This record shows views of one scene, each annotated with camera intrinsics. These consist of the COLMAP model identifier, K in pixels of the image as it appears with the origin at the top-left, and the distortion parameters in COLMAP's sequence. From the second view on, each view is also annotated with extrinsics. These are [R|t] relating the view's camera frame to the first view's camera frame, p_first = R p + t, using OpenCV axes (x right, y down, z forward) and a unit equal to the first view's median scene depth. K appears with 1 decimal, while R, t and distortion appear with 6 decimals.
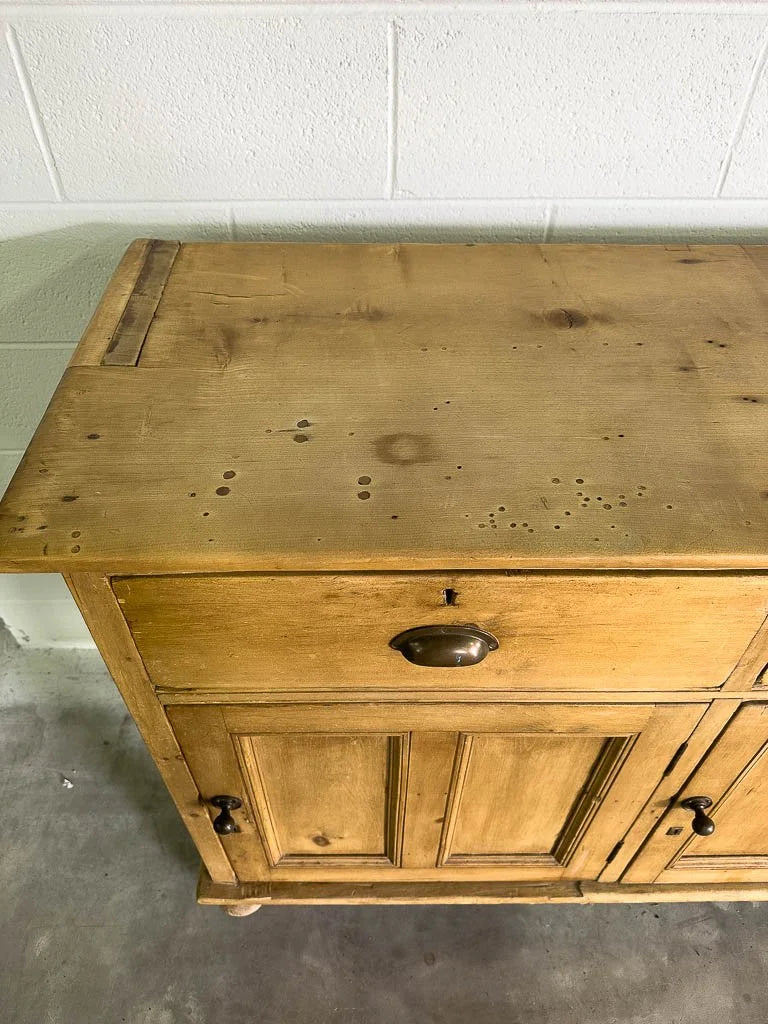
lens RADIAL K [[724.5, 0, 383.0], [0, 724.5, 506.7], [0, 0, 1]] dist [0.053967, -0.077901]
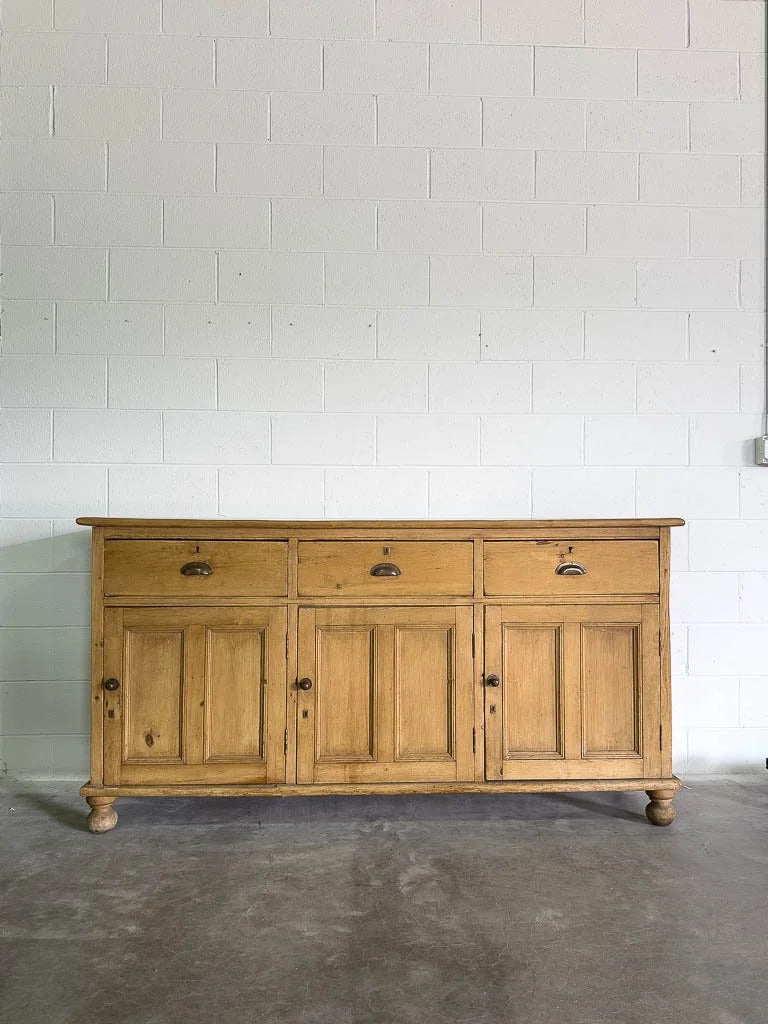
lens RADIAL K [[759.4, 0, 401.9], [0, 759.4, 537.2], [0, 0, 1]] dist [0.141078, -0.224650]
pose [[0.999668, -0.003401, 0.025524, 0.783168], [0.020717, 0.694903, -0.718805, 2.195997], [-0.015292, 0.719095, 0.694743, -1.335362]]
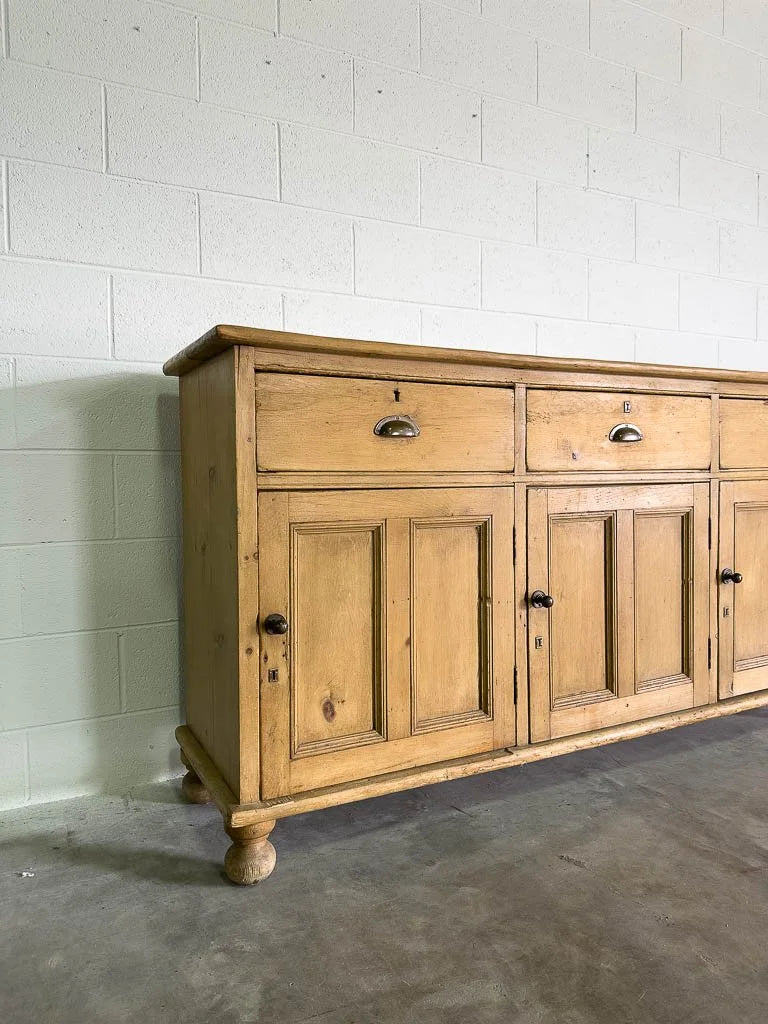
lens RADIAL K [[708.3, 0, 381.4], [0, 708.3, 507.3], [0, 0, 1]] dist [0.115999, -0.173462]
pose [[0.895318, -0.034683, 0.444075, -0.715168], [0.328798, 0.724035, -0.606354, 1.289108], [-0.300495, 0.688891, 0.659645, -0.154197]]
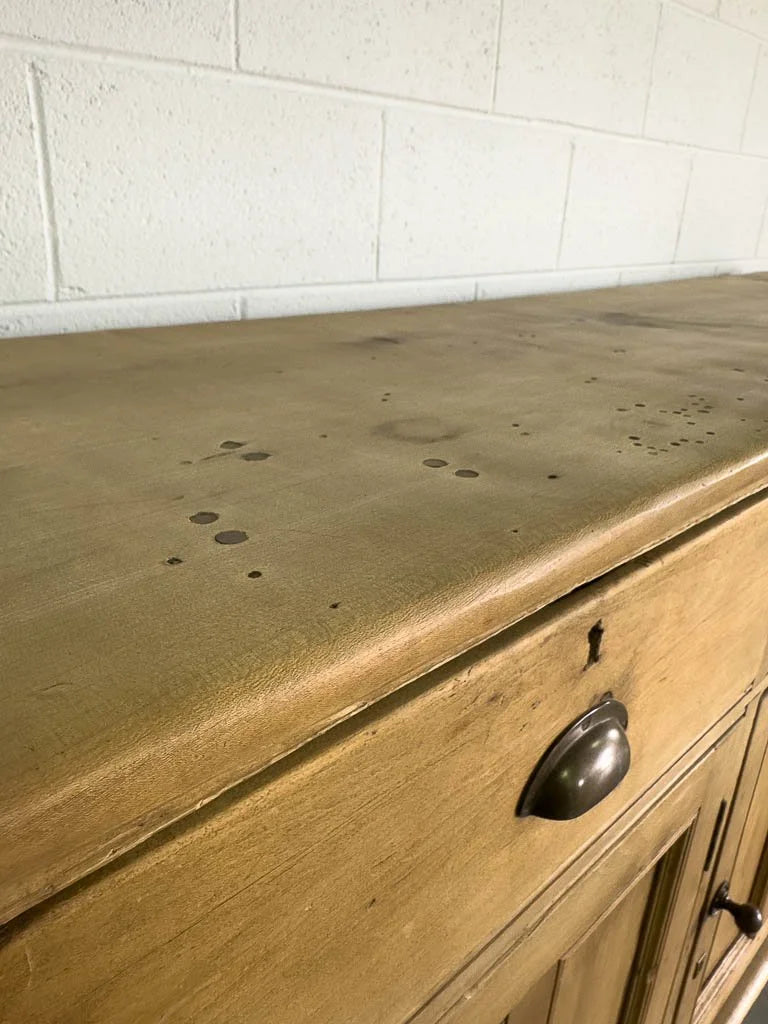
lens RADIAL K [[721.7, 0, 324.9], [0, 721.7, 491.0], [0, 0, 1]] dist [-0.008564, -0.003507]
pose [[0.767745, -0.221113, 0.601396, -0.285761], [0.451047, 0.853134, -0.262141, 0.057394], [-0.455109, 0.472515, 0.754722, 0.468133]]
